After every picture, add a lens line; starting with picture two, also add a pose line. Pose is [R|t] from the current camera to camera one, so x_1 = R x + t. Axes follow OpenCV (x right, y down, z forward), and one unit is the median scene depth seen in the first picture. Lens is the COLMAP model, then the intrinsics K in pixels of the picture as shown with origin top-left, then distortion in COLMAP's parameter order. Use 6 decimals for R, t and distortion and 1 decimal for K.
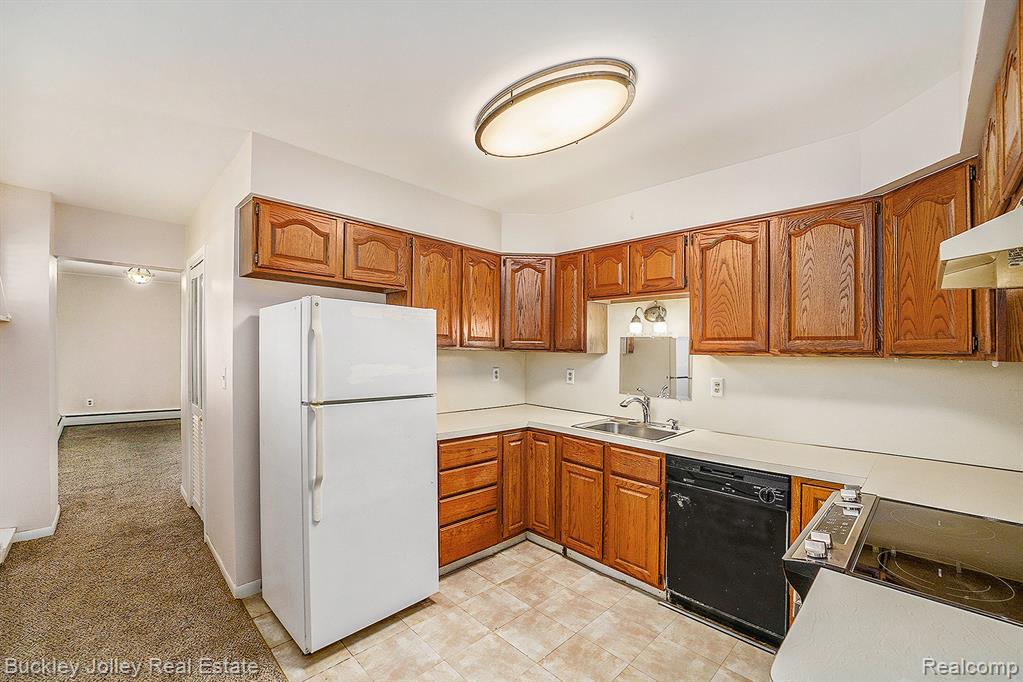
lens RADIAL K [[432.2, 0, 511.8], [0, 432.2, 344.3], [0, 0, 1]] dist [-0.013248, 0.000756]
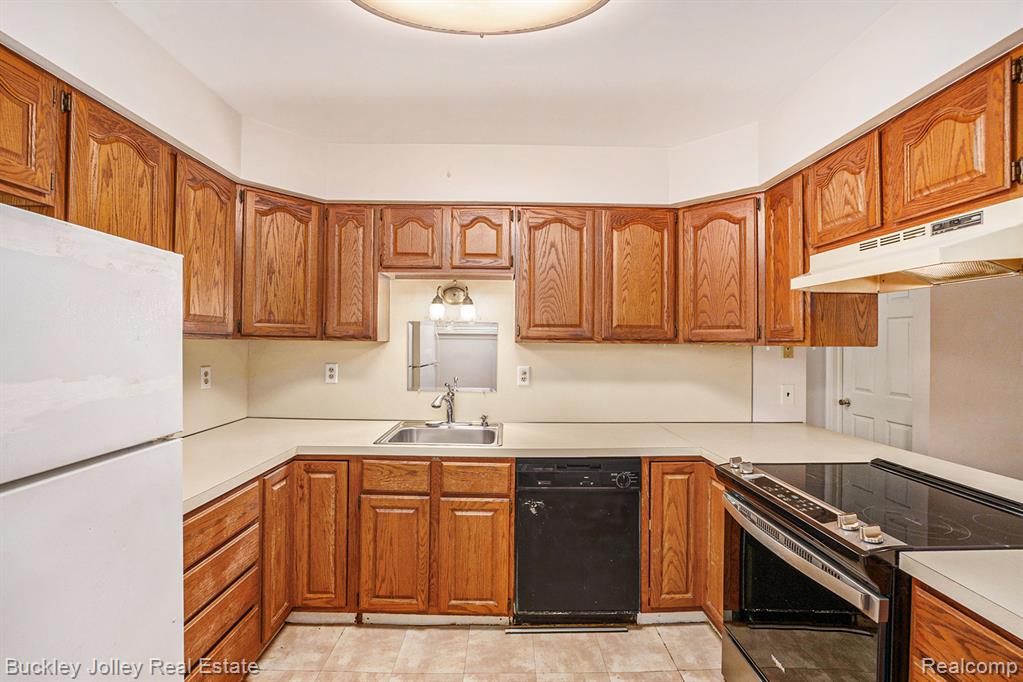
lens RADIAL K [[432.2, 0, 508.9], [0, 432.2, 333.4], [0, 0, 1]] dist [-0.013248, 0.000756]
pose [[0.687235, -0.000722, 0.726435, -0.243994], [-0.008743, 0.999919, 0.009265, -0.003018], [-0.726383, -0.012718, 0.687173, 0.363883]]
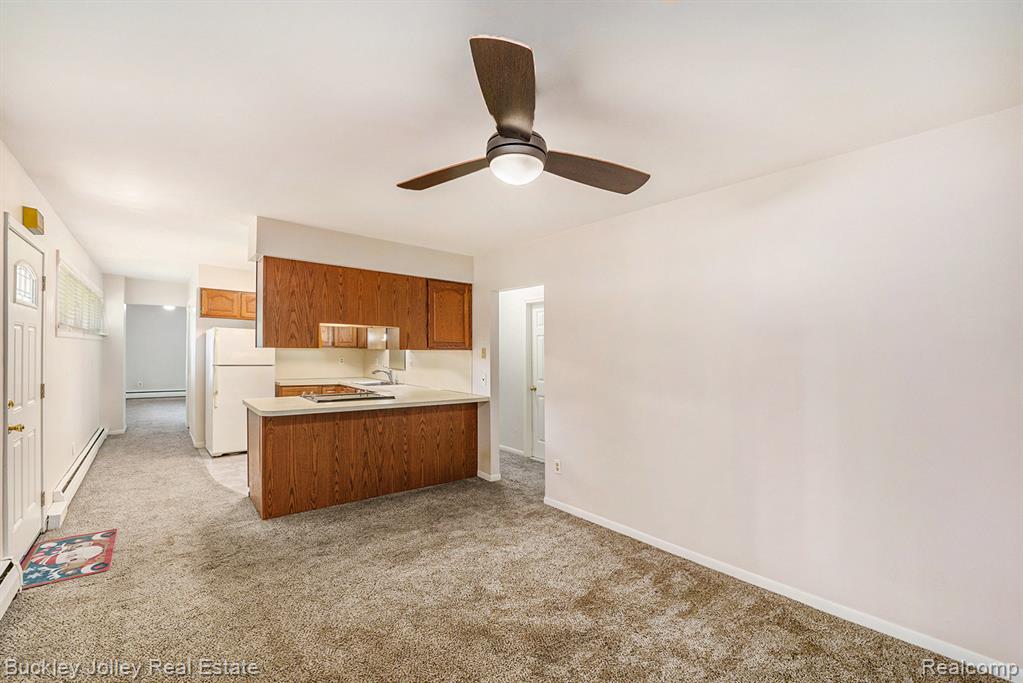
lens RADIAL K [[432.2, 0, 510.0], [0, 432.2, 339.4], [0, 0, 1]] dist [-0.013248, 0.000756]
pose [[0.997611, -0.003690, -0.068990, 1.133326], [0.002688, 0.999890, -0.014609, 0.009310], [0.069036, 0.014389, 0.997510, -1.144123]]
